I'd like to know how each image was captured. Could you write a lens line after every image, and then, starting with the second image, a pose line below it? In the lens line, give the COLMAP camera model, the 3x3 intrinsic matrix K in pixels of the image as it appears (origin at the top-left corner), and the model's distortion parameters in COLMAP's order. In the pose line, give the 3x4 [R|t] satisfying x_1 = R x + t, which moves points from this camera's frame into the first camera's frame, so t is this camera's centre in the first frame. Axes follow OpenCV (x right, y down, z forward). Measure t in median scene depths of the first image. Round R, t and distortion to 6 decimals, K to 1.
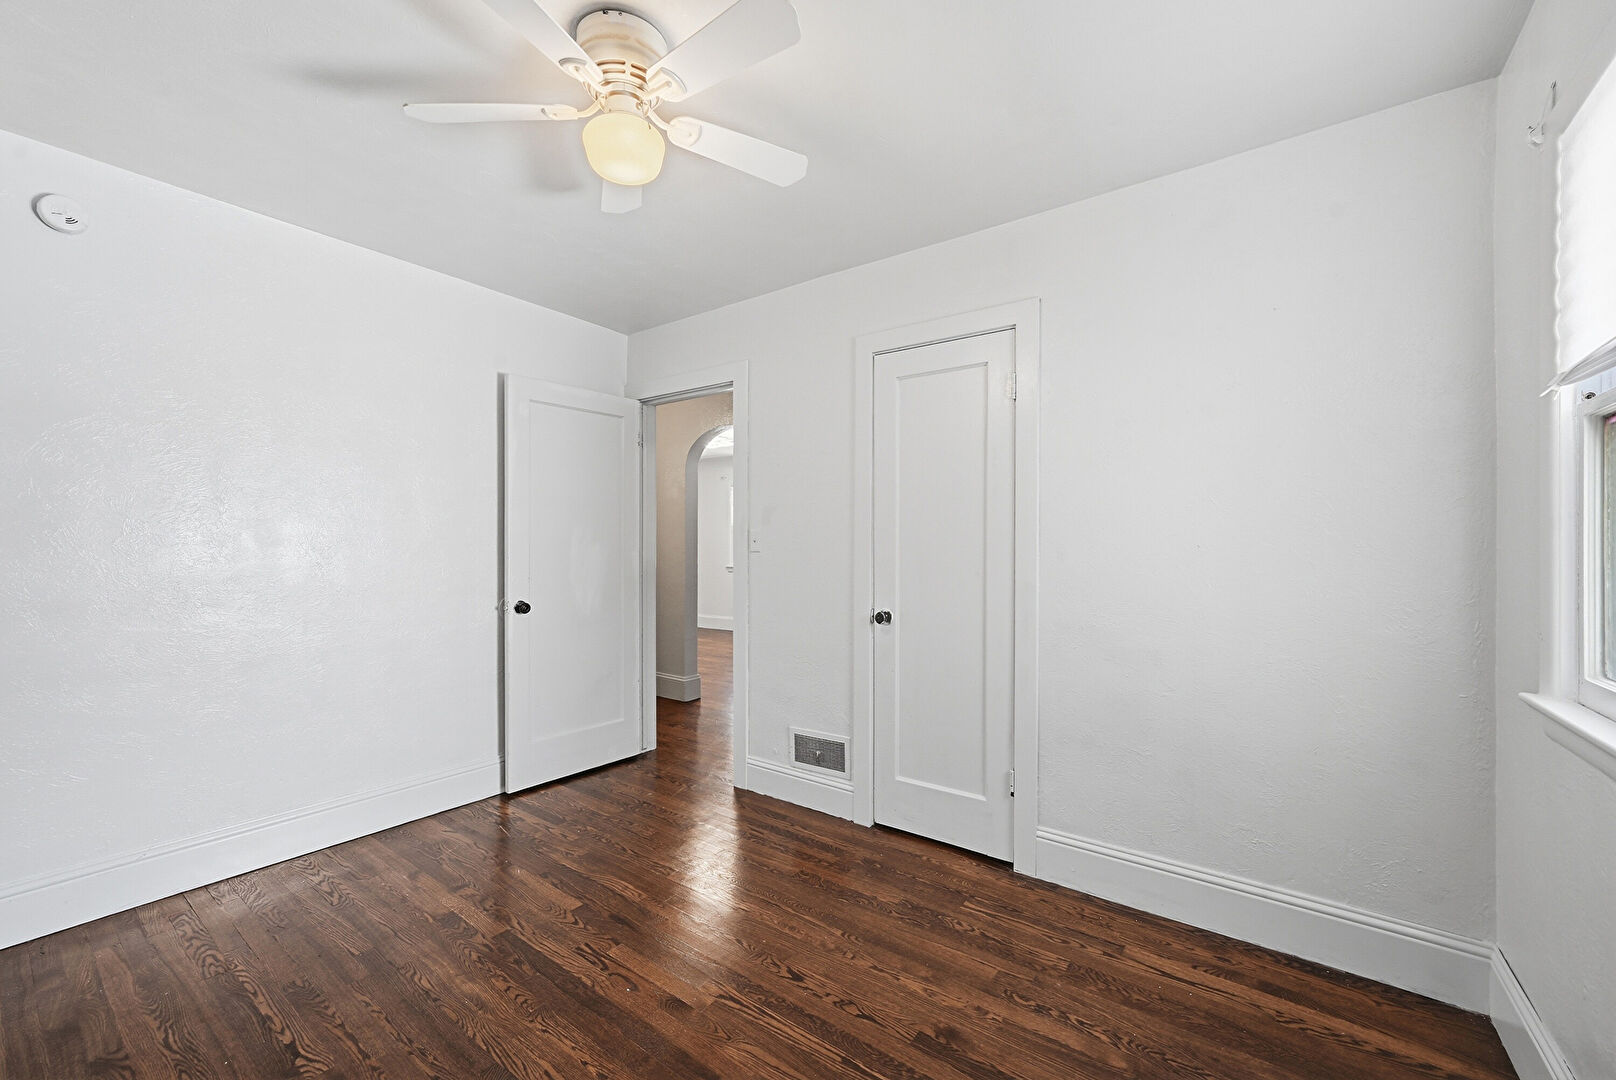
lens RADIAL K [[643.4, 0, 807.9], [0, 643.4, 543.6], [0, 0, 1]] dist [-0.003507, -0.000515]
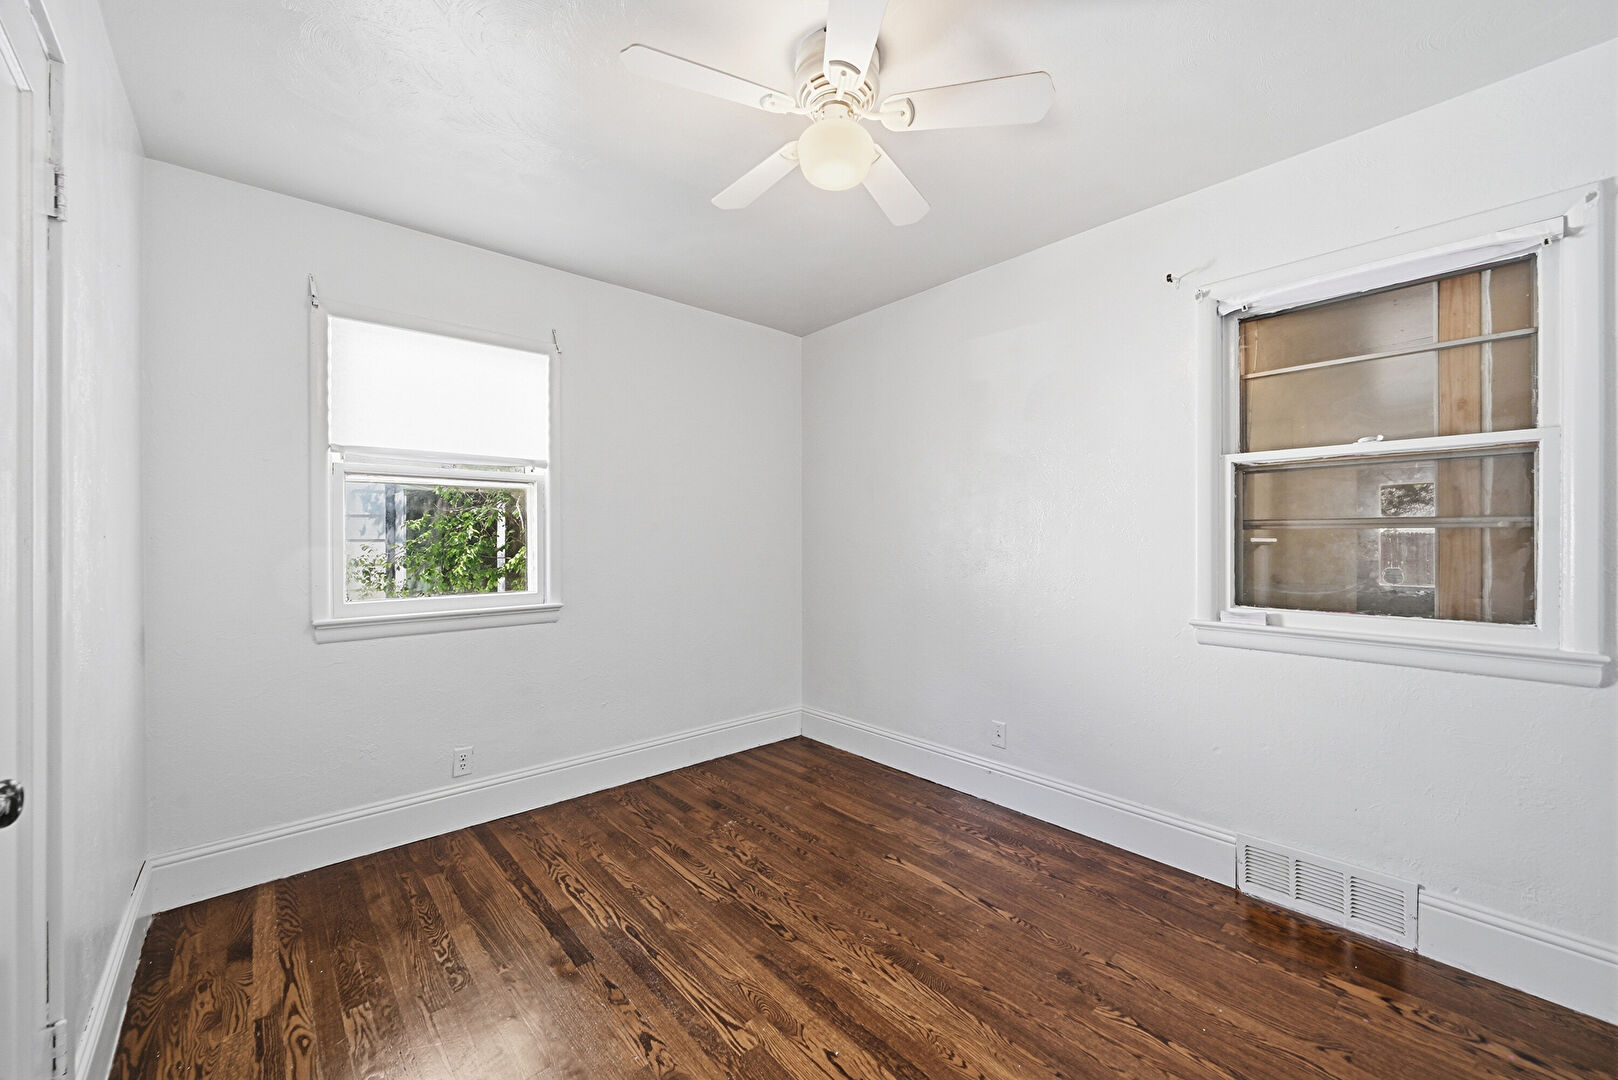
lens RADIAL K [[644.2, 0, 809.1], [0, 644.2, 536.7], [0, 0, 1]] dist [-0.003507, -0.000515]
pose [[-0.977159, -0.002244, 0.212499, -0.456543], [-0.002444, 0.999997, -0.000676, 0.002121], [-0.212497, -0.001179, -0.977161, 1.987609]]
